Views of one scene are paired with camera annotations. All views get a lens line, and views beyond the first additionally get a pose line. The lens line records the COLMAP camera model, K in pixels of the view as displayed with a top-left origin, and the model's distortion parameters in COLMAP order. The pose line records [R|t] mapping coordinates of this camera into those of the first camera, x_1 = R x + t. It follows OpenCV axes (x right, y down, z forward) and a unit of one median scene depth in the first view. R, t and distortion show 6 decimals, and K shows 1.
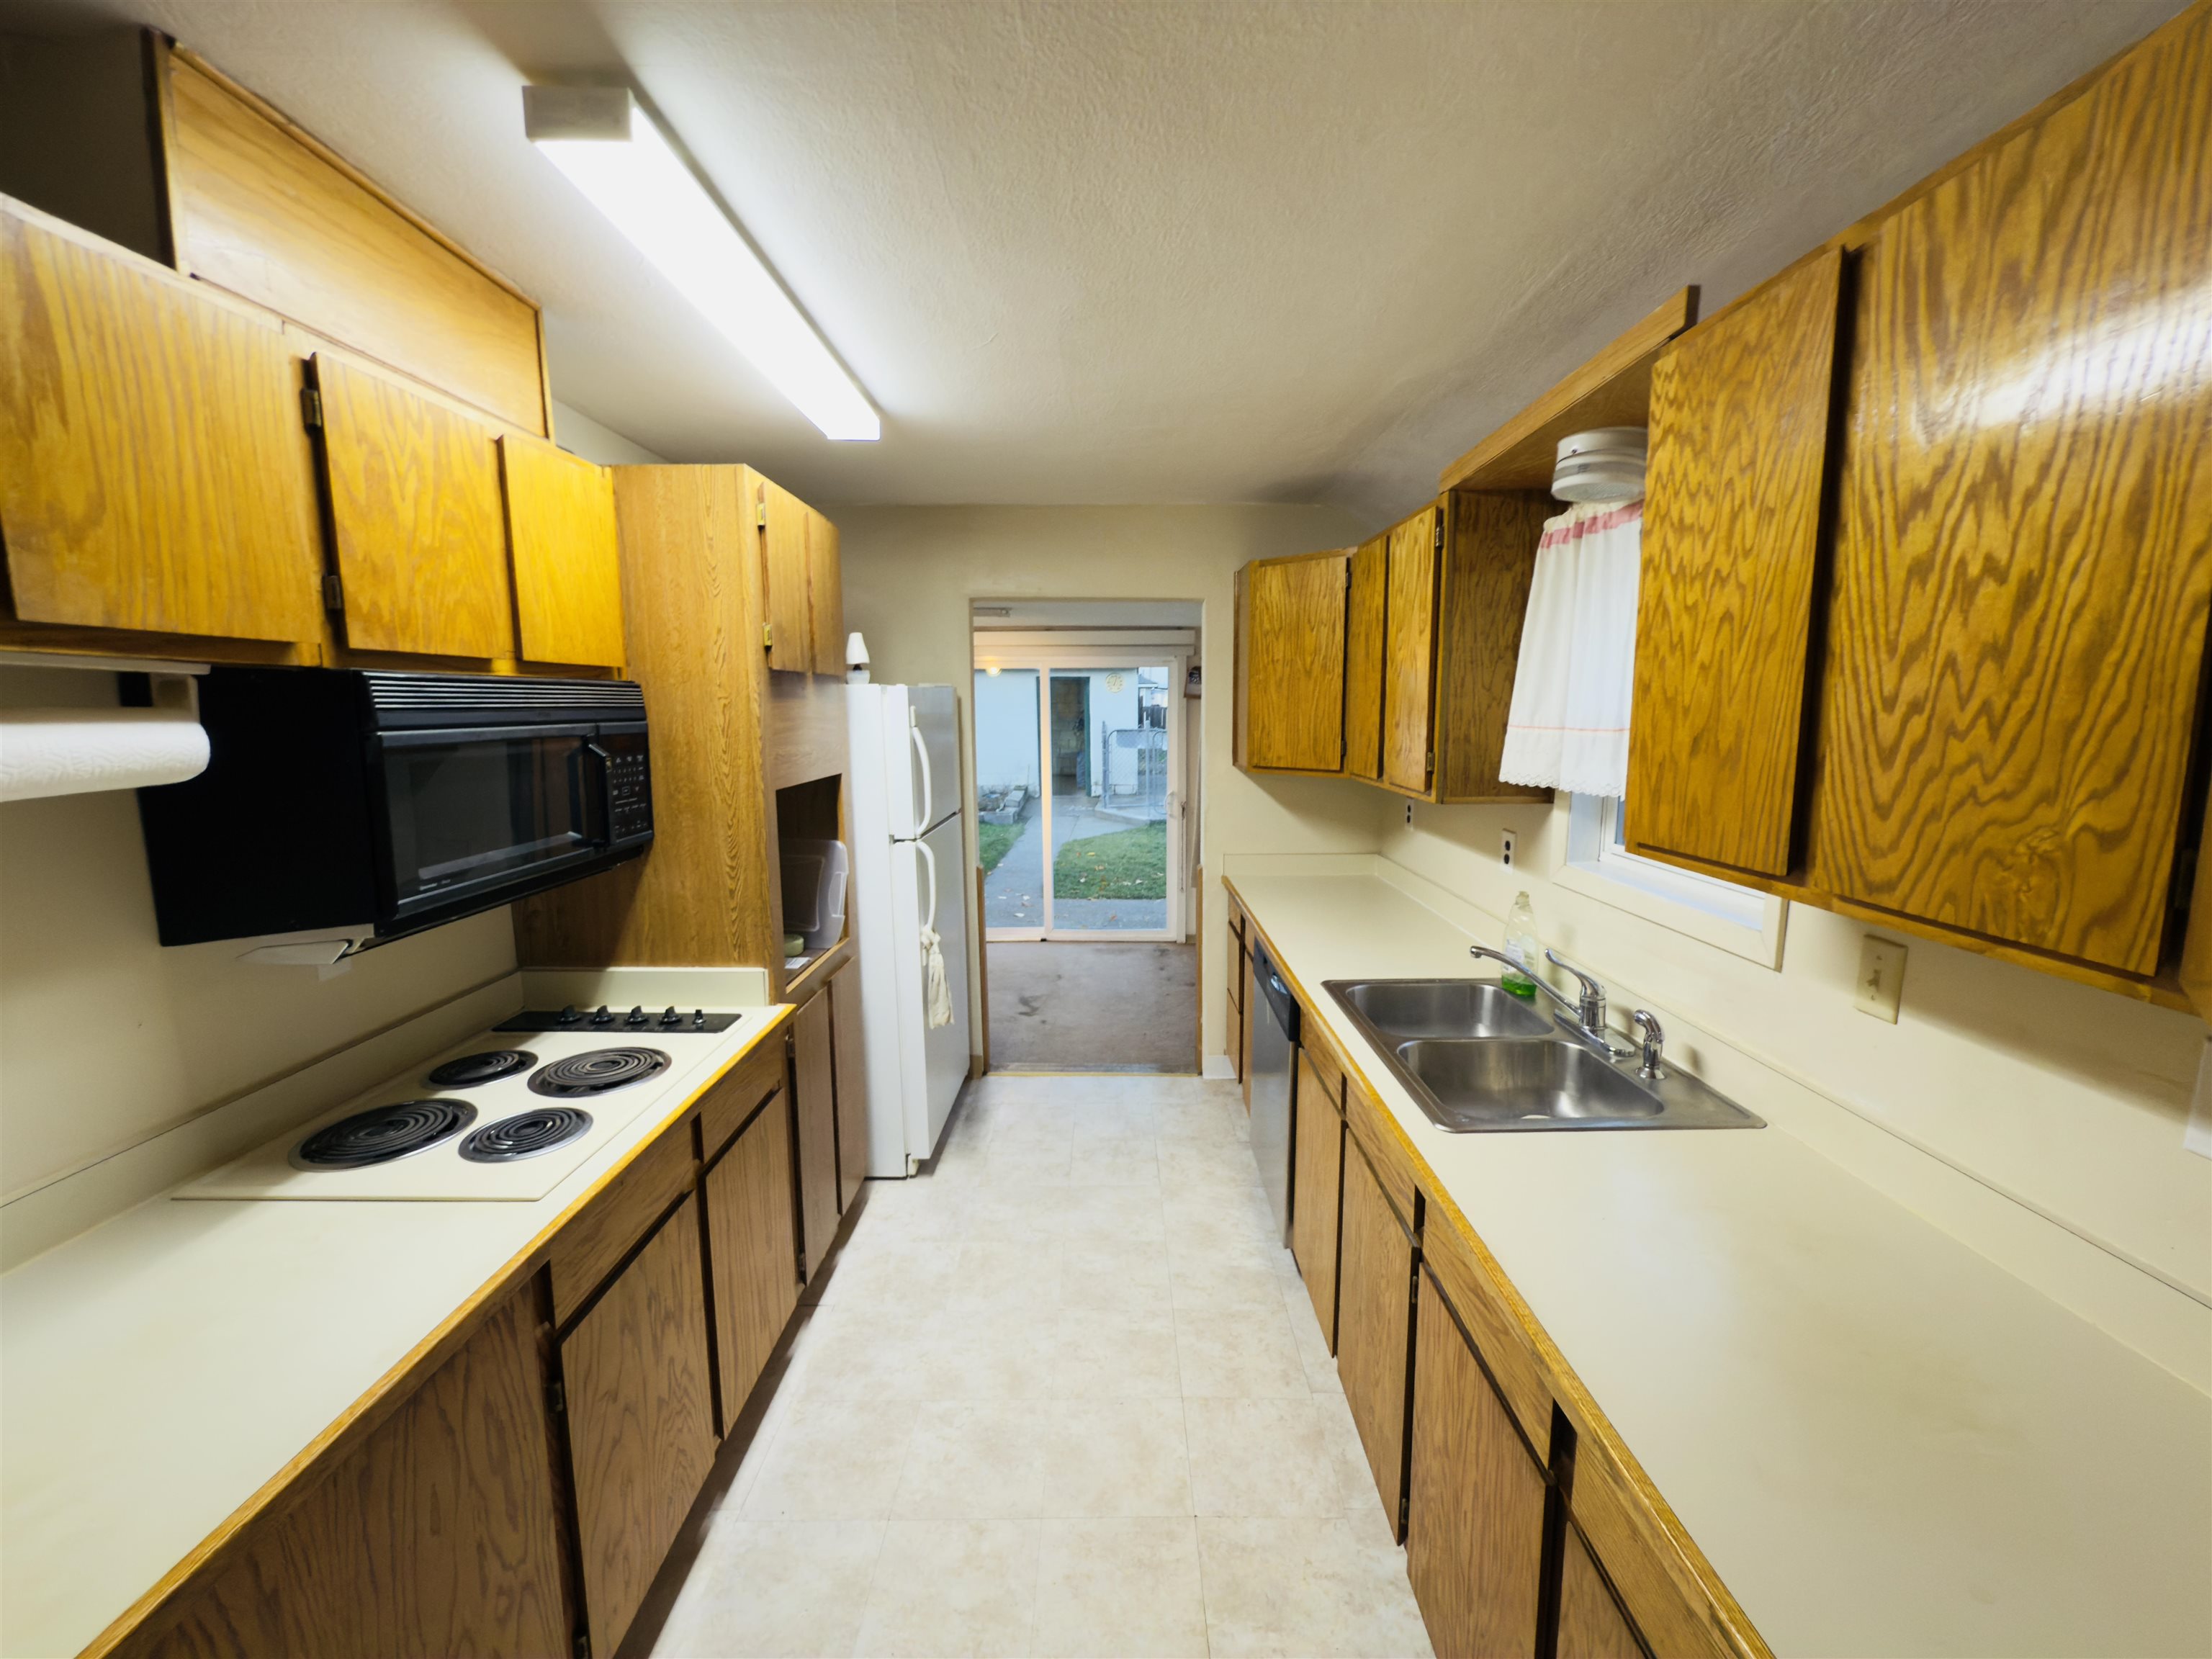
lens RADIAL K [[880.9, 0, 1112.6], [0, 880.9, 828.6], [0, 0, 1]] dist [0.000046, -0.000214]
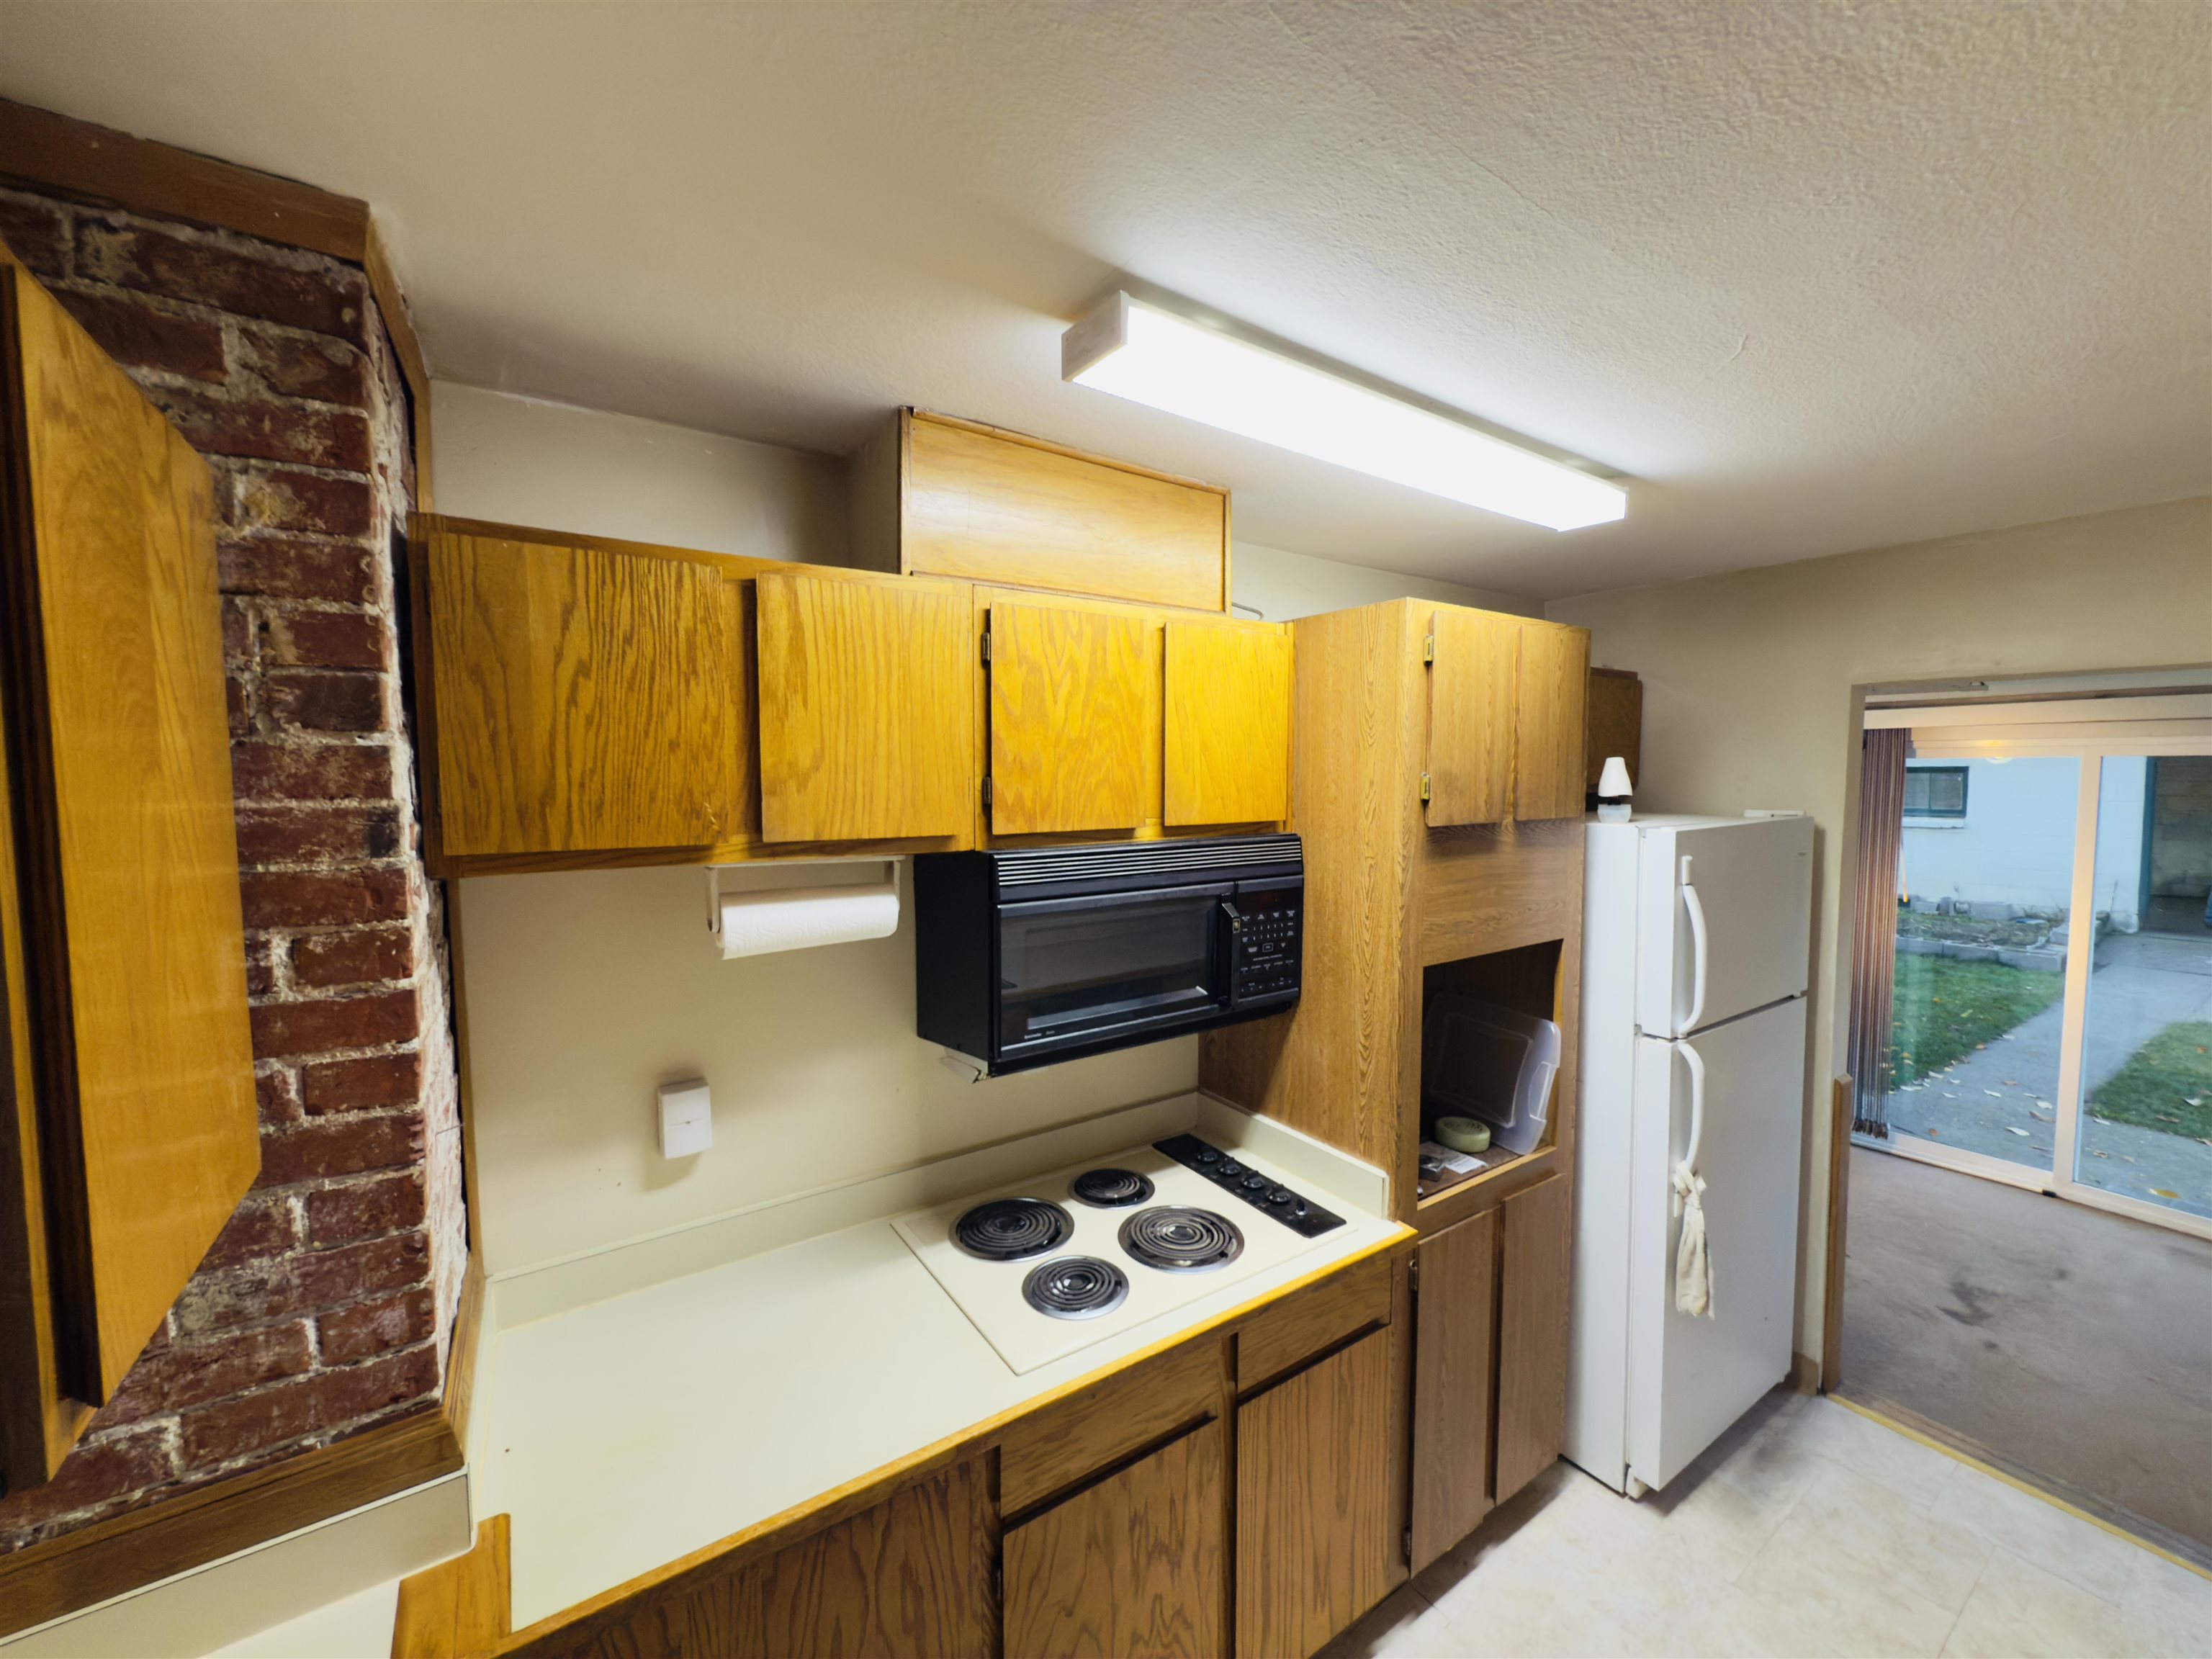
lens RADIAL K [[880.9, 0, 1108.7], [0, 880.9, 831.3], [0, 0, 1]] dist [0.000046, -0.000214]
pose [[0.561918, 0.056751, -0.825244, 0.141874], [-0.114149, 0.993419, -0.009409, -0.136106], [0.819279, 0.099488, 0.564698, 0.279380]]
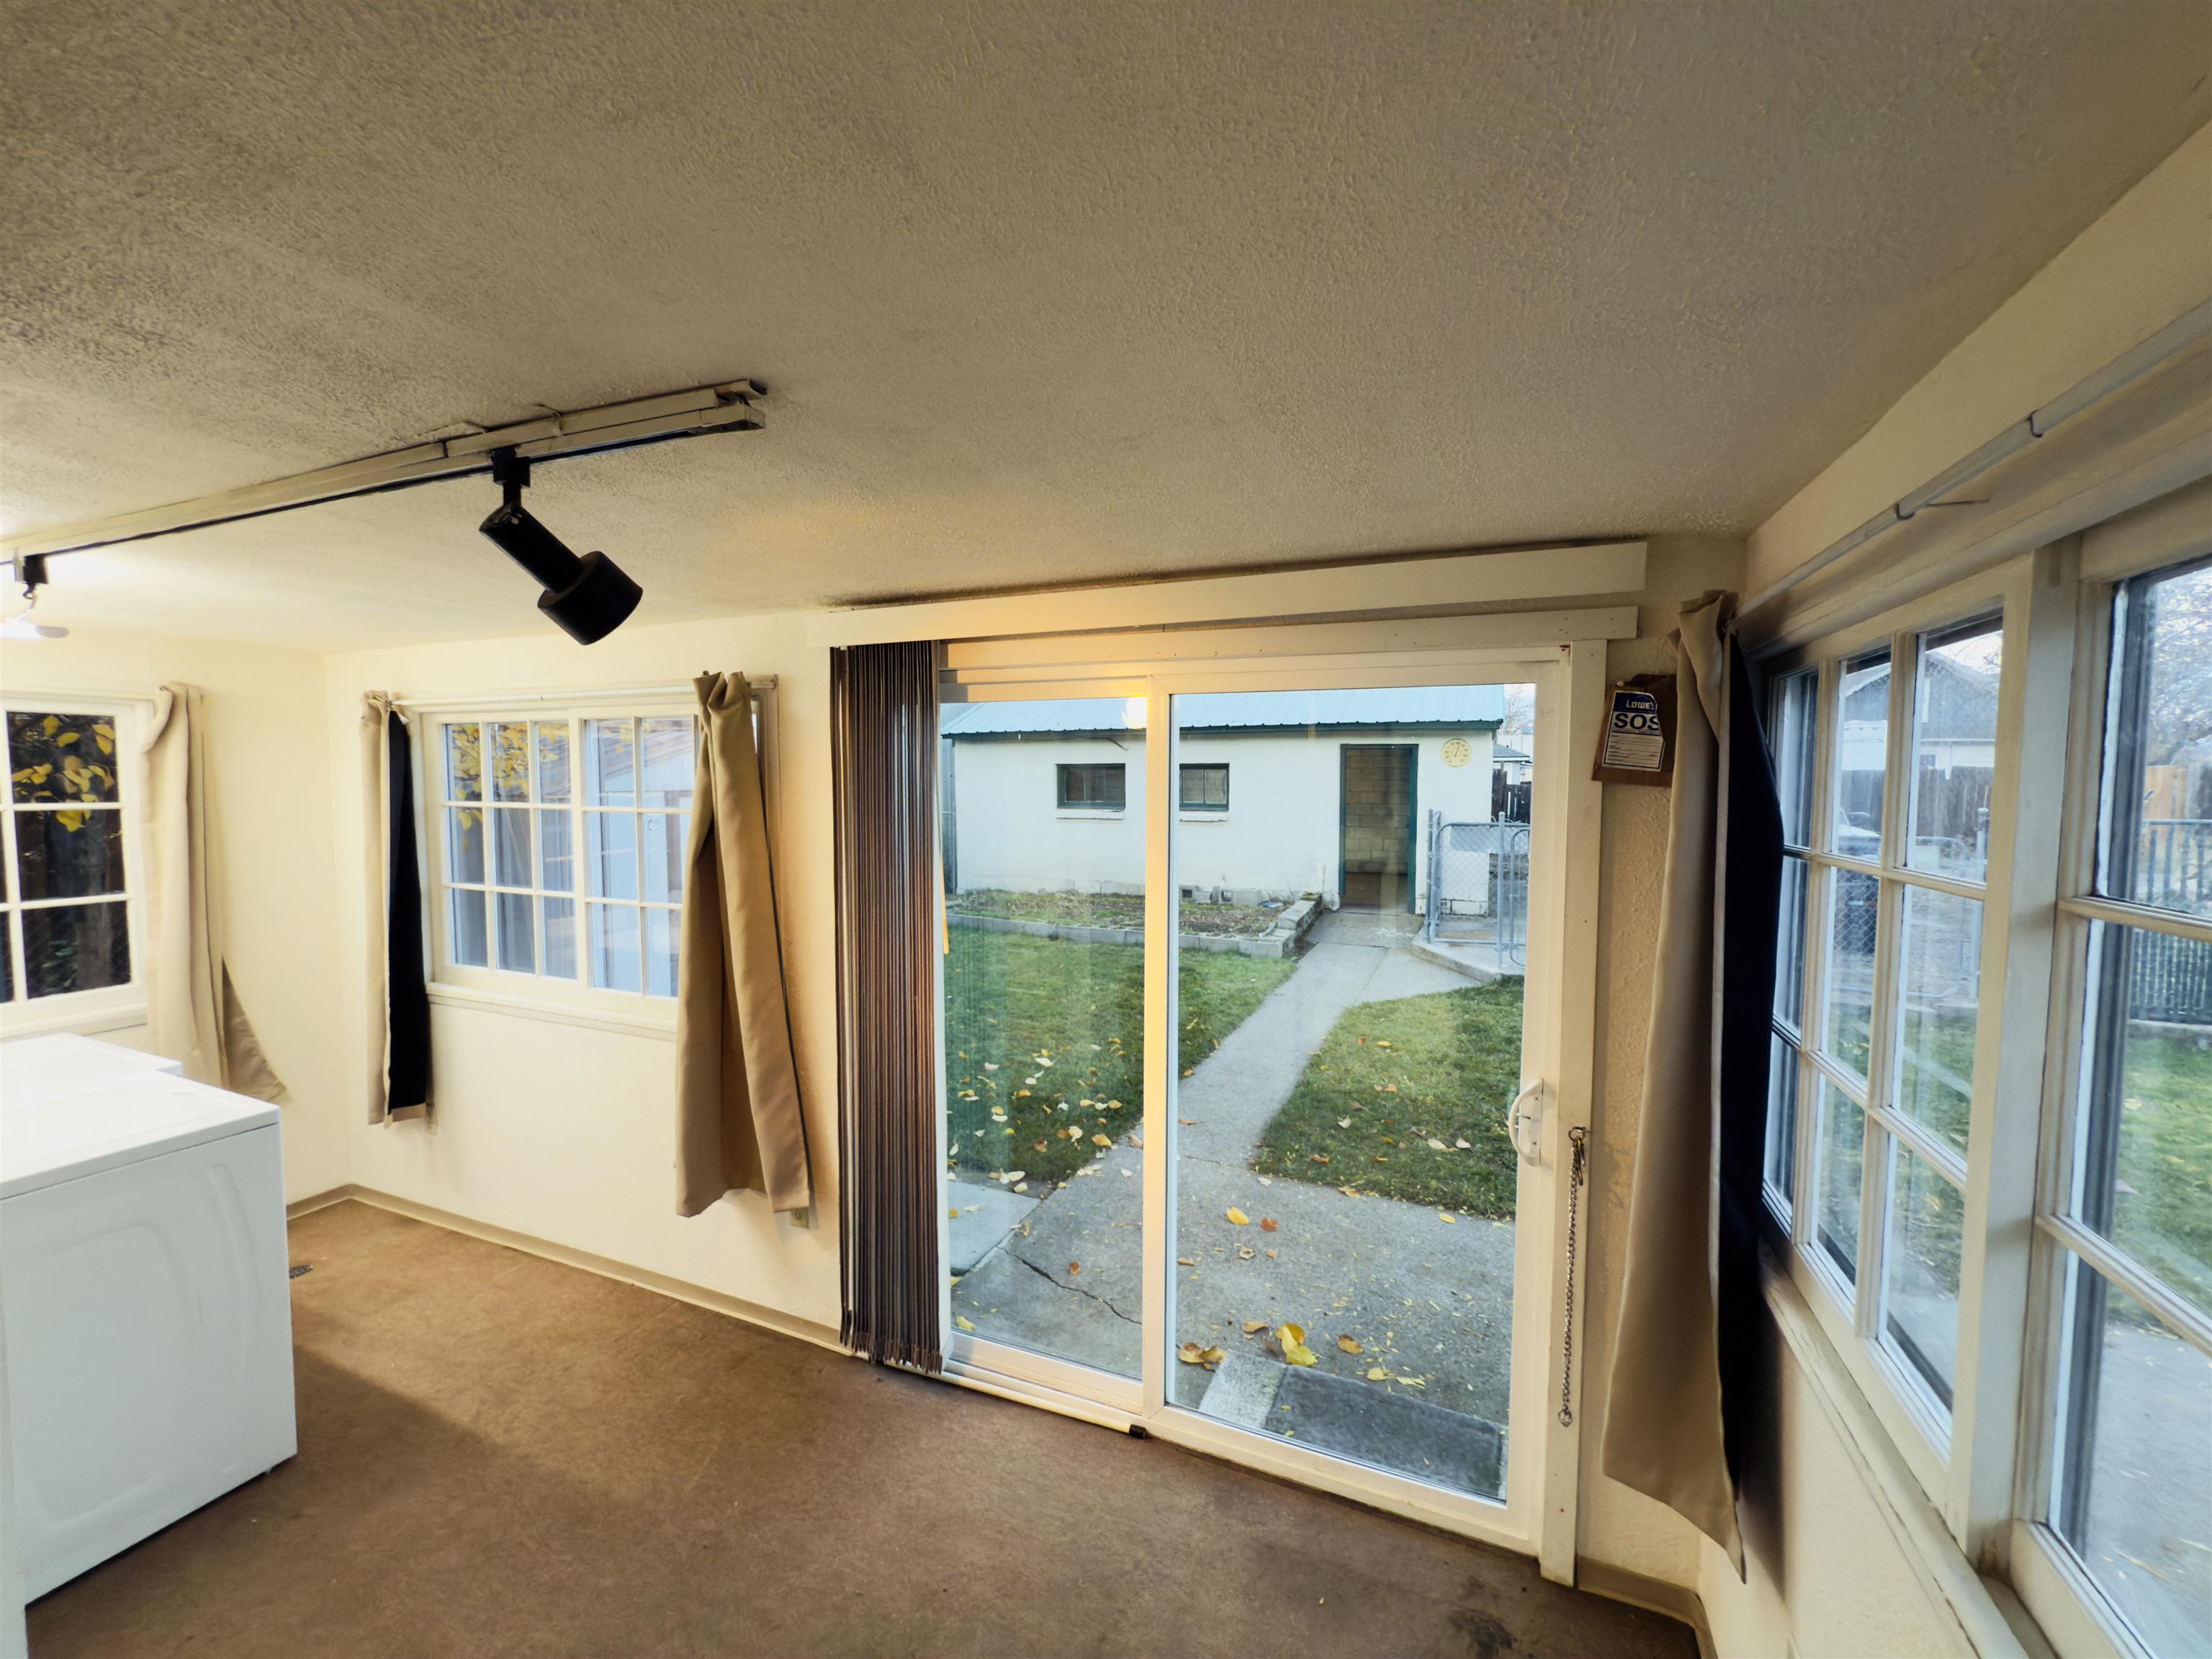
lens RADIAL K [[880.9, 0, 1120.0], [0, 880.9, 834.6], [0, 0, 1]] dist [0.000046, -0.000214]
pose [[0.926655, 0.035203, -0.374262, 0.135032], [-0.063080, 0.996050, -0.062496, -0.302662], [0.370584, 0.081521, 0.925215, 1.977533]]
